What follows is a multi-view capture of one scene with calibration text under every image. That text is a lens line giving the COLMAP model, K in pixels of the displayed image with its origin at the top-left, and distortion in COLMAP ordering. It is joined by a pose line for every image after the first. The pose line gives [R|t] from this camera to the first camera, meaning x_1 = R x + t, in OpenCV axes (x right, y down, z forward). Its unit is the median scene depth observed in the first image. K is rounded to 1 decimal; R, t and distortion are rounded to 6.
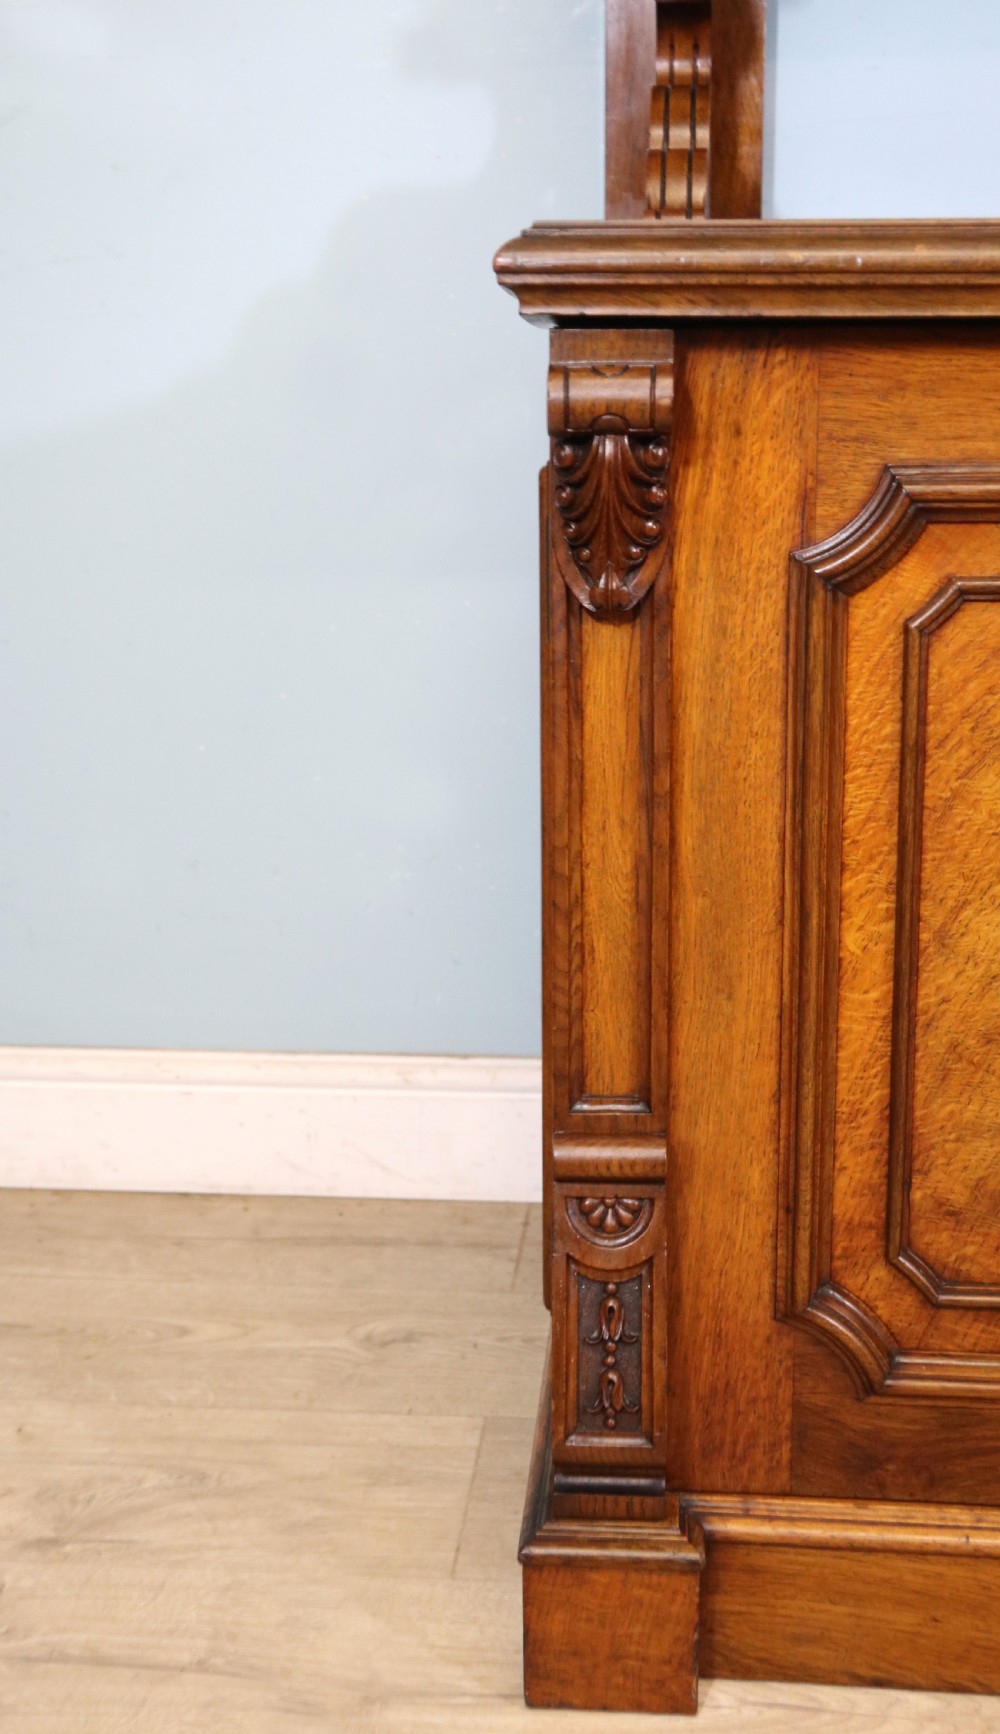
lens RADIAL K [[2197.3, 0, 499.0], [0, 2197.3, 835.0], [0, 0, 1]] dist [-0.009926, 0.224157]
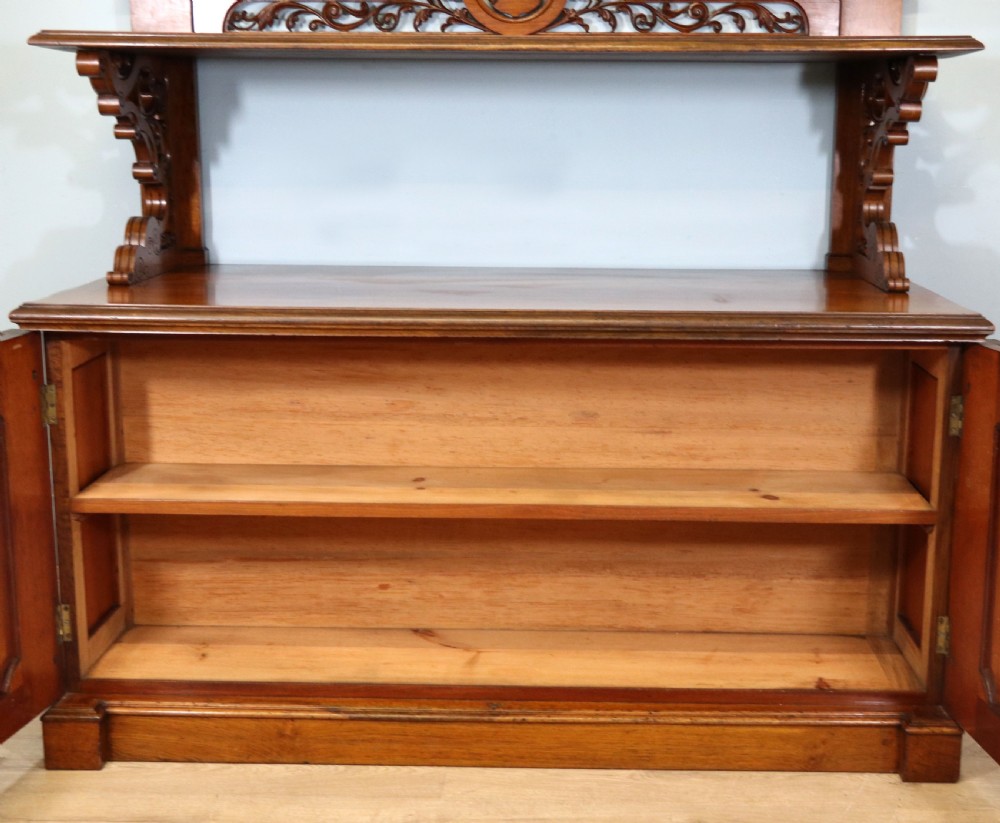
lens RADIAL K [[1479.5, 0, 550.6], [0, 1479.5, 414.5], [0, 0, 1]] dist [-0.028164, 0.159514]
pose [[0.997514, -0.000374, 0.070465, 0.586452], [0.001887, 0.999769, -0.021409, -0.054799], [-0.070441, 0.021489, 0.997284, -1.149367]]
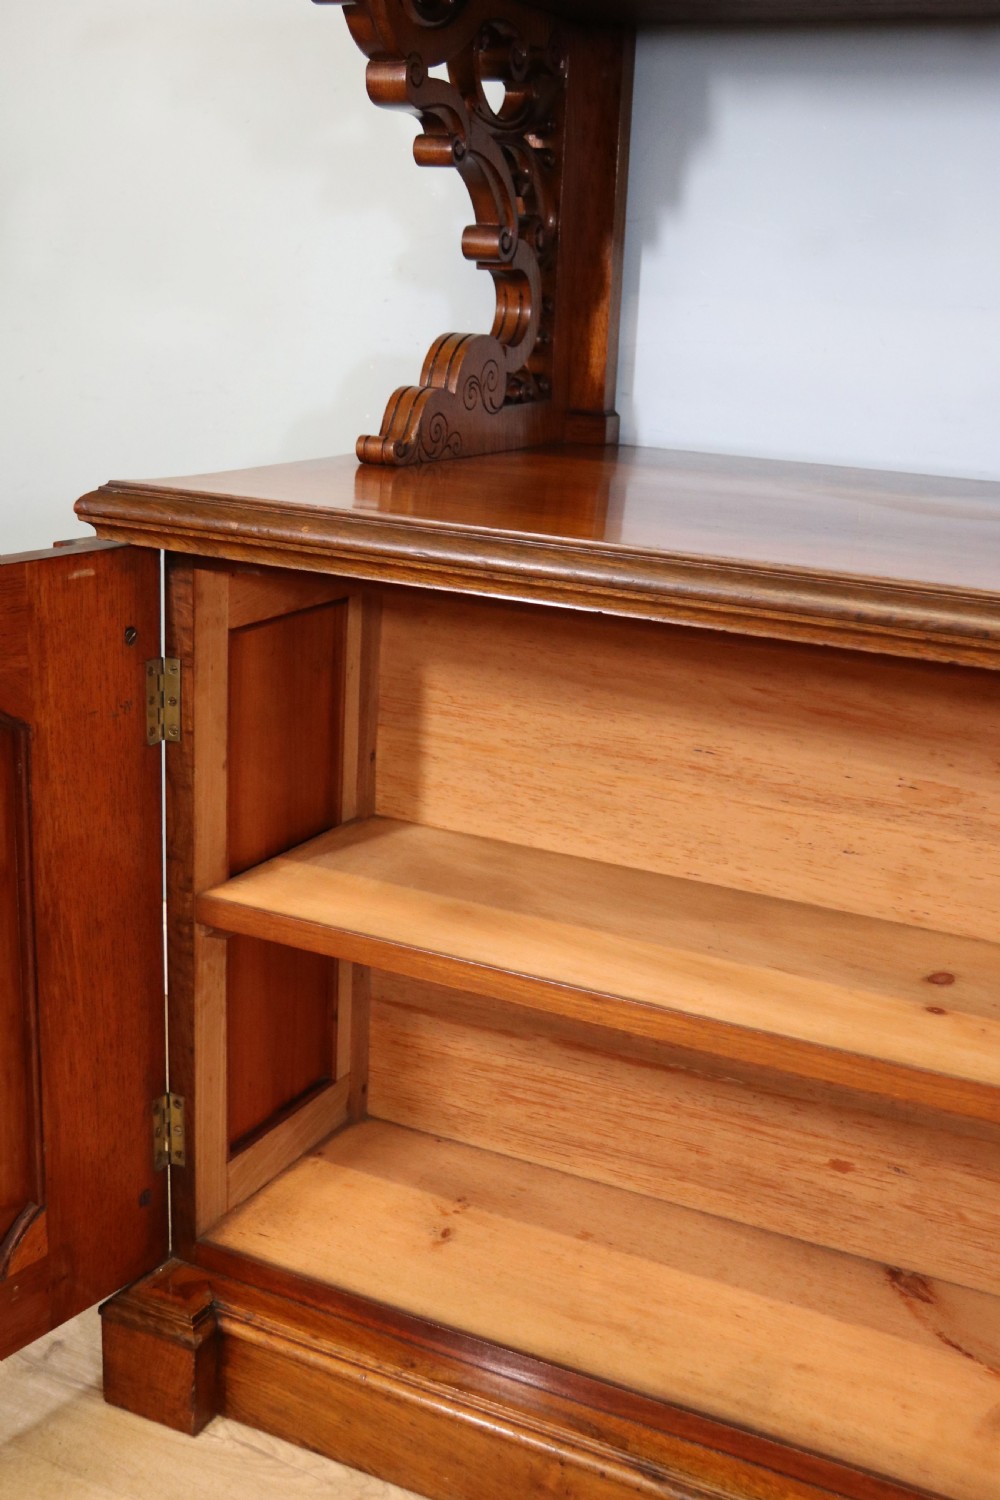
lens RADIAL K [[1666.8, 0, 497.7], [0, 1666.8, 755.6], [0, 0, 1]] dist [-0.038467, 0.011854]
pose [[0.930803, 0.149717, -0.333453, 0.616140], [-0.133917, 0.988516, 0.070017, -0.185425], [0.340107, -0.020517, 0.940163, -0.004651]]
